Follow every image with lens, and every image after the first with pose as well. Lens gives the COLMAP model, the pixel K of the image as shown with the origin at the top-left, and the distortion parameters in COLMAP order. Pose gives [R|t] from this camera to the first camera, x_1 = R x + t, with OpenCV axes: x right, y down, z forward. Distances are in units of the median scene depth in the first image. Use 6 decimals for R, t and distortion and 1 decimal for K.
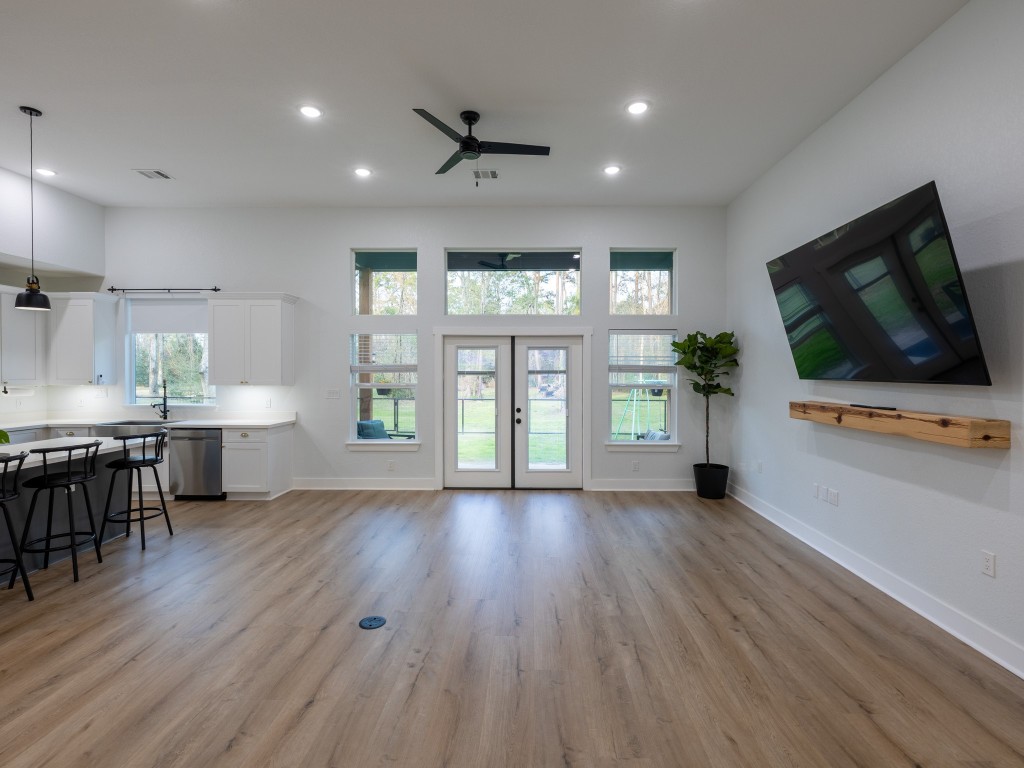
lens RADIAL K [[501.8, 0, 507.7], [0, 501.8, 377.2], [0, 0, 1]] dist [0.001551, 0.000067]
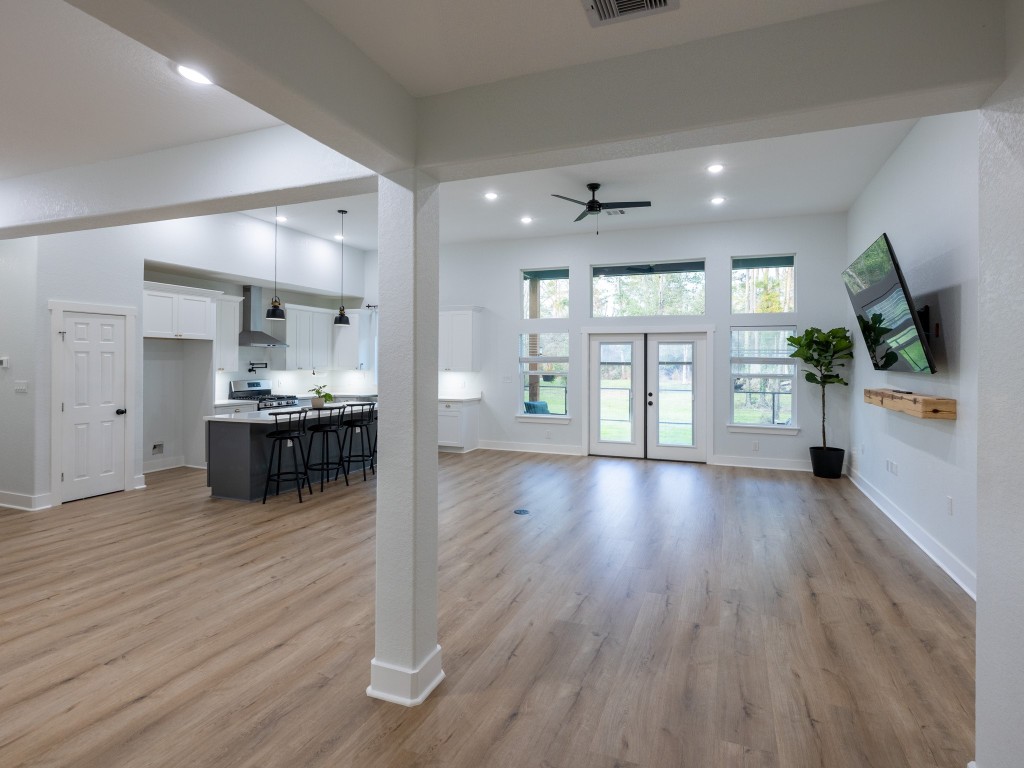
lens RADIAL K [[534.4, 0, 501.3], [0, 534.4, 359.1], [0, 0, 1]] dist [0.001718, 0.000875]
pose [[0.934804, 0.002185, -0.355157, 0.154027], [-0.008163, 0.999849, -0.015334, 0.003640], [0.355070, 0.017234, 0.934681, -0.361194]]
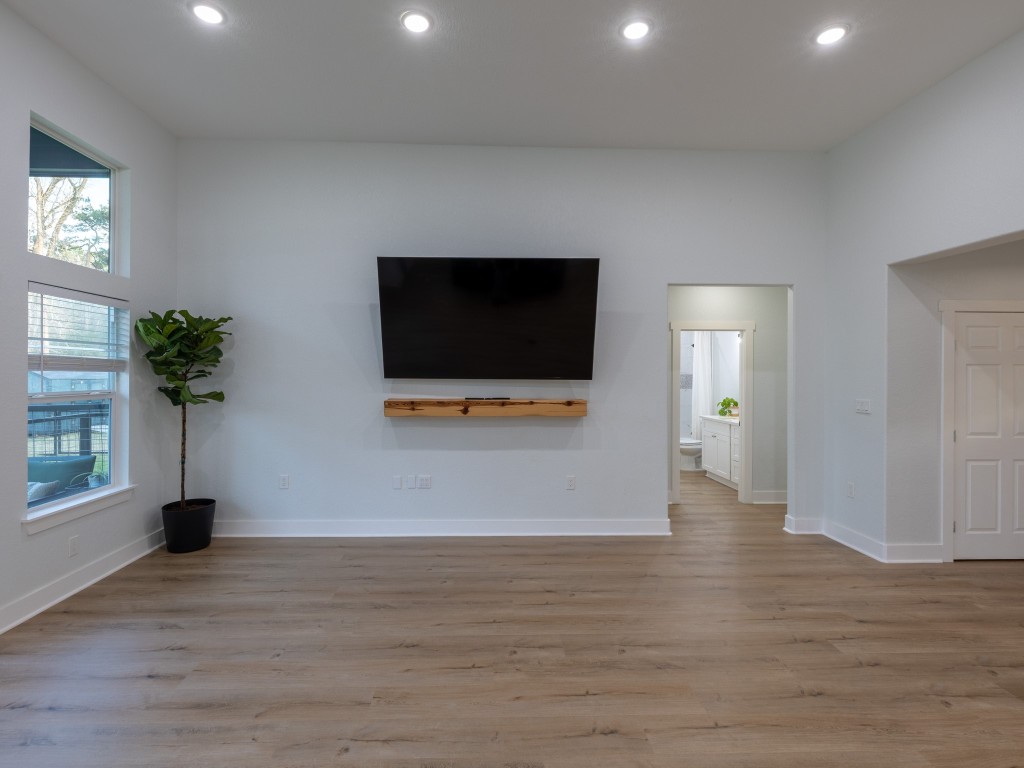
lens RADIAL K [[498.3, 0, 524.6], [0, 498.3, 374.5], [0, 0, 1]] dist [0.002409, -0.000131]
pose [[-0.099095, -0.005531, 0.995063, -0.336566], [0.004858, 0.999970, 0.006042, -0.006169], [-0.995066, 0.005433, -0.099065, 0.607280]]
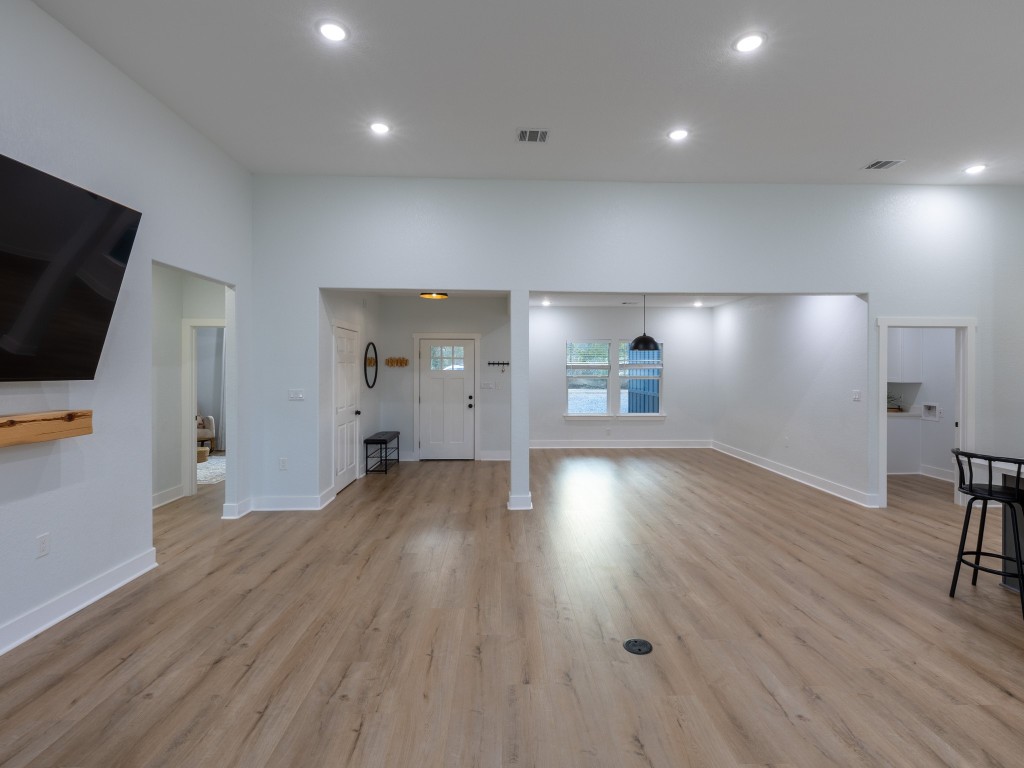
lens RADIAL K [[482.3, 0, 497.3], [0, 482.3, 369.6], [0, 0, 1]] dist [0.002010, 0.000426]
pose [[-0.998930, -0.003450, -0.046109, 0.013434], [-0.003958, 0.999932, 0.010932, -0.010356], [0.046069, 0.011103, -0.998877, 0.952354]]
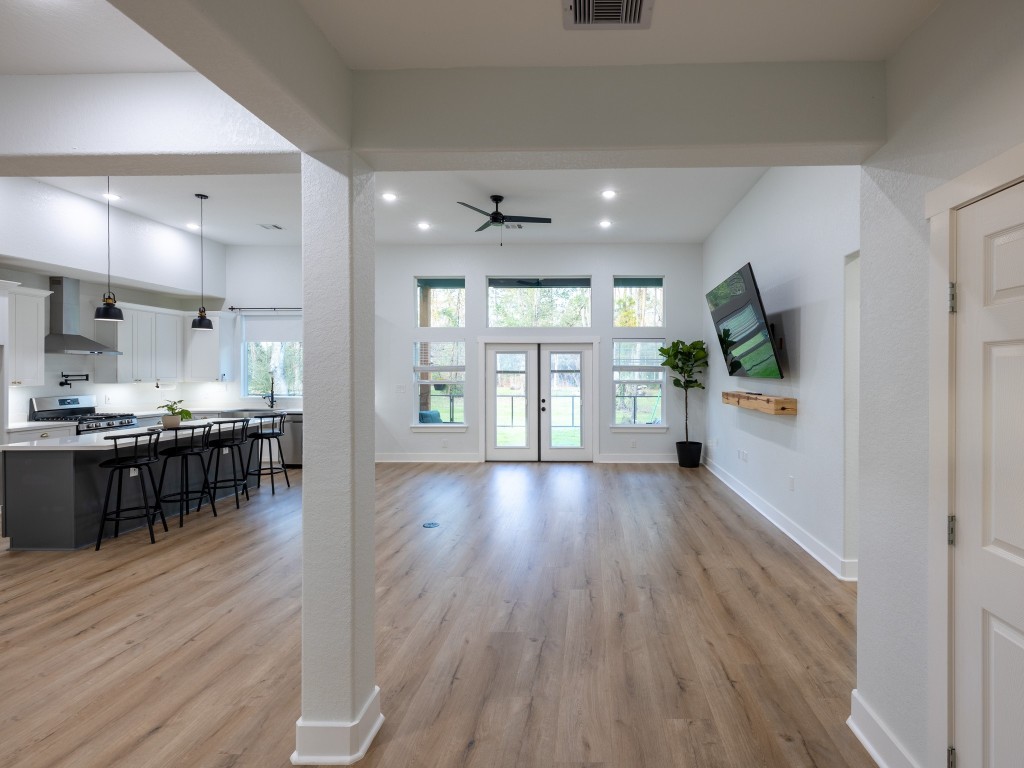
lens RADIAL K [[513.7, 0, 562.3], [0, 513.7, 372.4], [0, 0, 1]] dist [0.002375, 0.000381]
pose [[0.999937, -0.001851, -0.011055, 0.091083], [0.001767, 0.999970, -0.007555, 0.003034], [0.011069, 0.007535, 0.999910, -0.345453]]
